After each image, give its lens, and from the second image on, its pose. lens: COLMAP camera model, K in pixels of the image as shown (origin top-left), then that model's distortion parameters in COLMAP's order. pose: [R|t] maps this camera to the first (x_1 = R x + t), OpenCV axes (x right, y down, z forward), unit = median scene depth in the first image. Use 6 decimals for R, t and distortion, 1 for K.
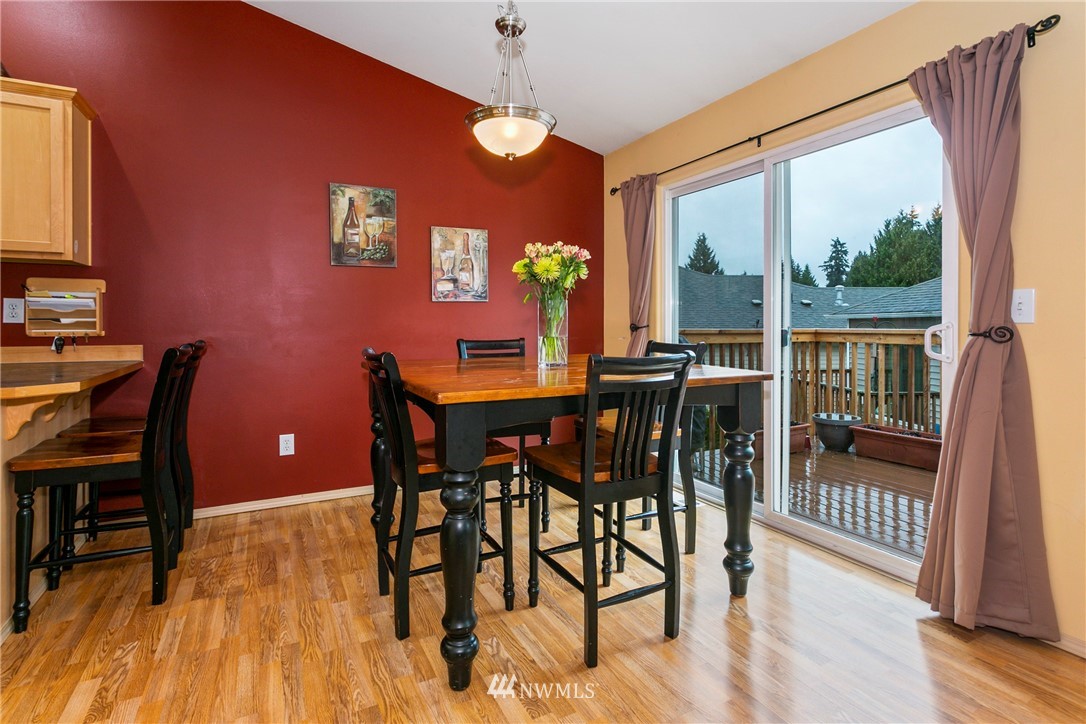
lens RADIAL K [[537.0, 0, 531.0], [0, 537.0, 328.9], [0, 0, 1]] dist [0.008907, 0.000818]
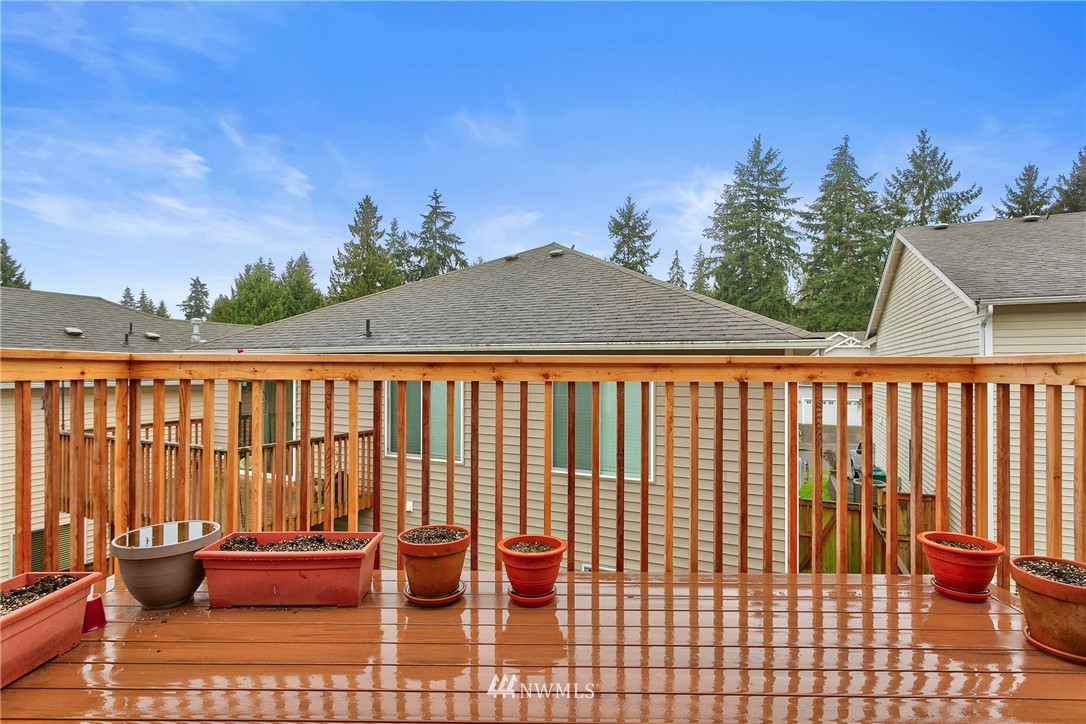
lens RADIAL K [[537.0, 0, 540.1], [0, 537.0, 367.1], [0, 0, 1]] dist [0.008907, 0.000818]
pose [[0.468195, 0.009105, 0.883578, 0.085113], [0.001191, 0.999940, -0.010935, 0.005725], [-0.883624, 0.006172, 0.468156, 0.139470]]
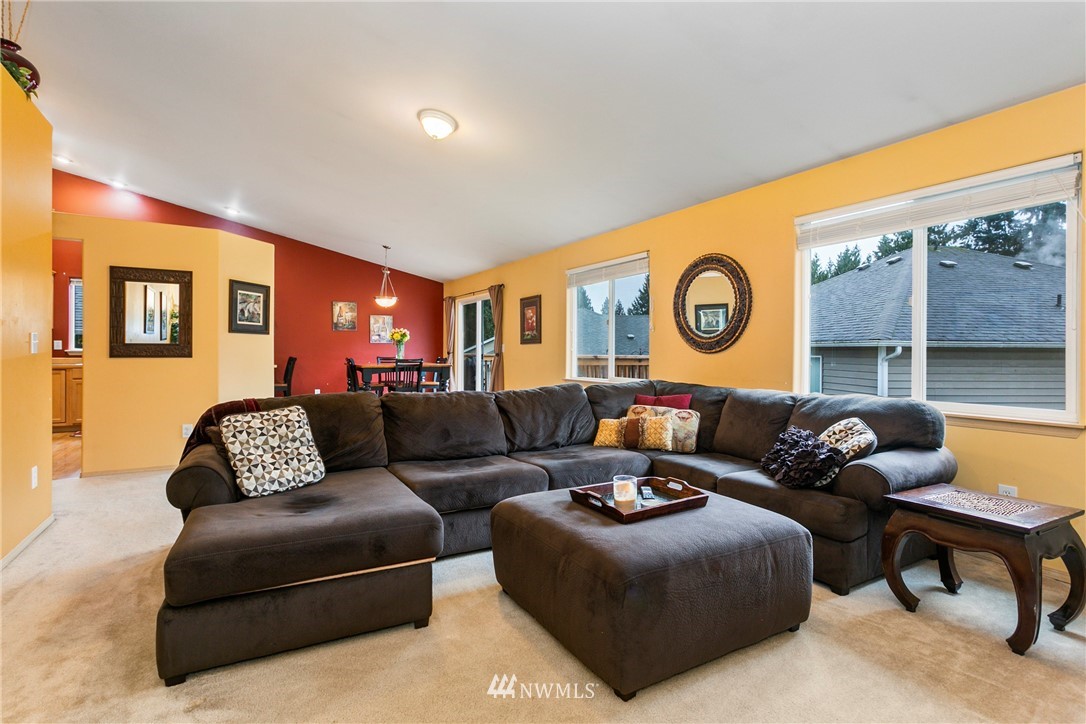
lens RADIAL K [[537.0, 0, 543.8], [0, 537.0, 355.4], [0, 0, 1]] dist [0.008907, 0.000818]
pose [[0.997803, 0.005374, 0.066035, 0.107683], [-0.005371, 0.999986, -0.000235, 0.001384], [-0.066036, -0.000121, 0.997817, -0.371604]]
